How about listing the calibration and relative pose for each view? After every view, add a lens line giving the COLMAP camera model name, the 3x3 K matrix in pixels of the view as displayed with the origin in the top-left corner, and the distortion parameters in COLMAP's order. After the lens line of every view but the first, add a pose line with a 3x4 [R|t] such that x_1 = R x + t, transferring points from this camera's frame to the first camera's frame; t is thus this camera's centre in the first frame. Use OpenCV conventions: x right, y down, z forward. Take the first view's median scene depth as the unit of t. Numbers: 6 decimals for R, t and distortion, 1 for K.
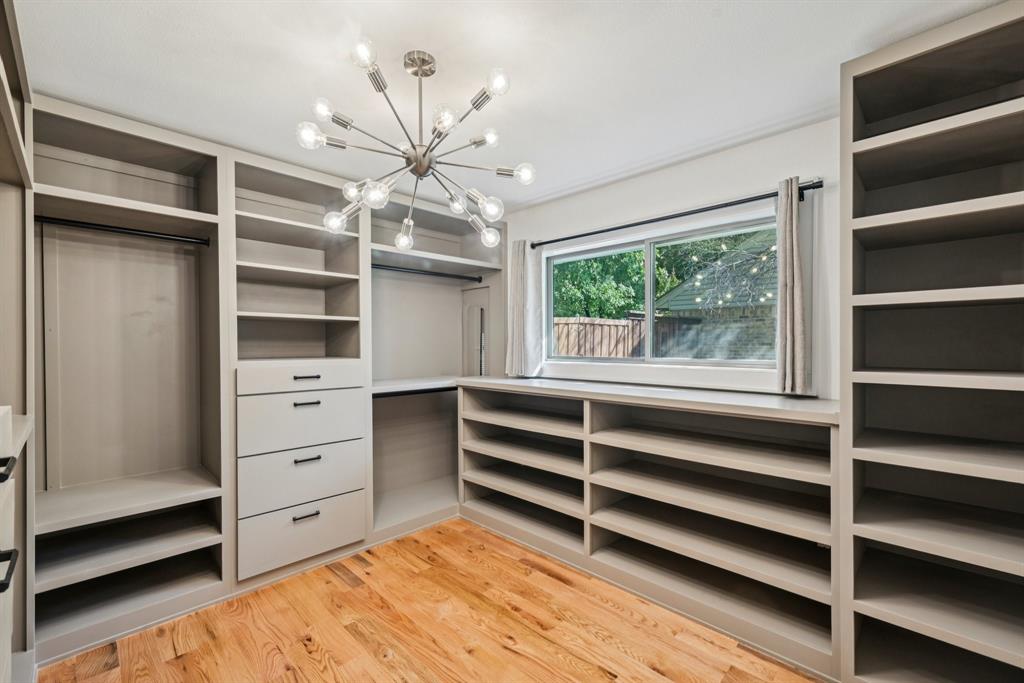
lens RADIAL K [[441.7, 0, 516.4], [0, 441.7, 343.9], [0, 0, 1]] dist [0.005283, 0.001136]
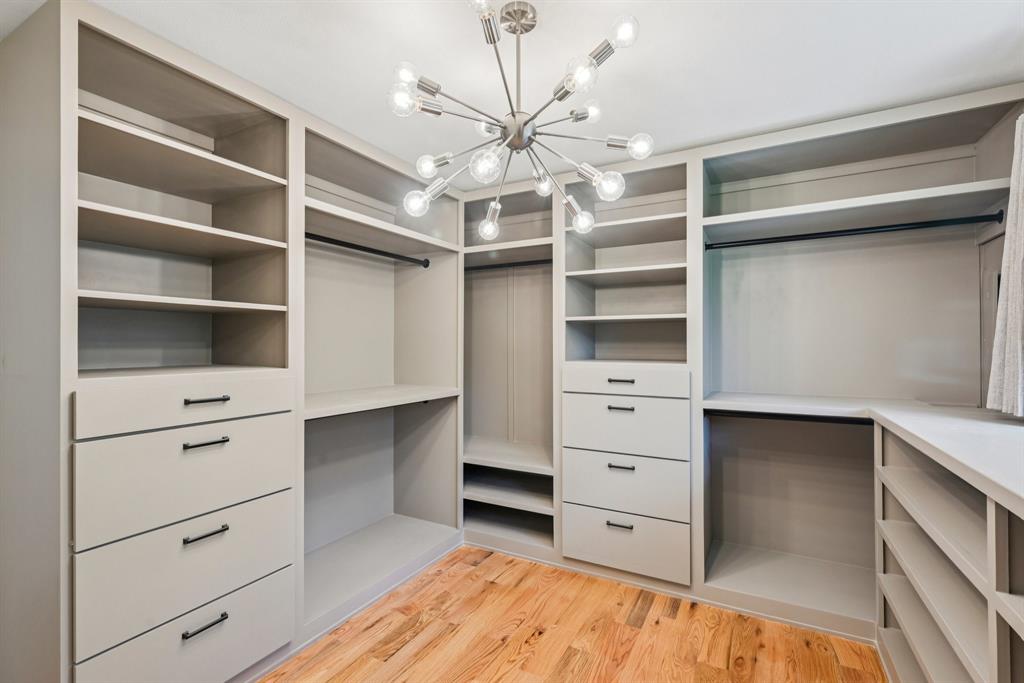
lens RADIAL K [[464.9, 0, 512.4], [0, 464.9, 343.5], [0, 0, 1]] dist [0.001120, -0.000889]
pose [[0.265142, -0.003136, -0.964204, 0.485723], [0.001158, 0.999995, -0.002934, -0.003386], [0.964209, -0.000338, 0.265144, 0.563475]]
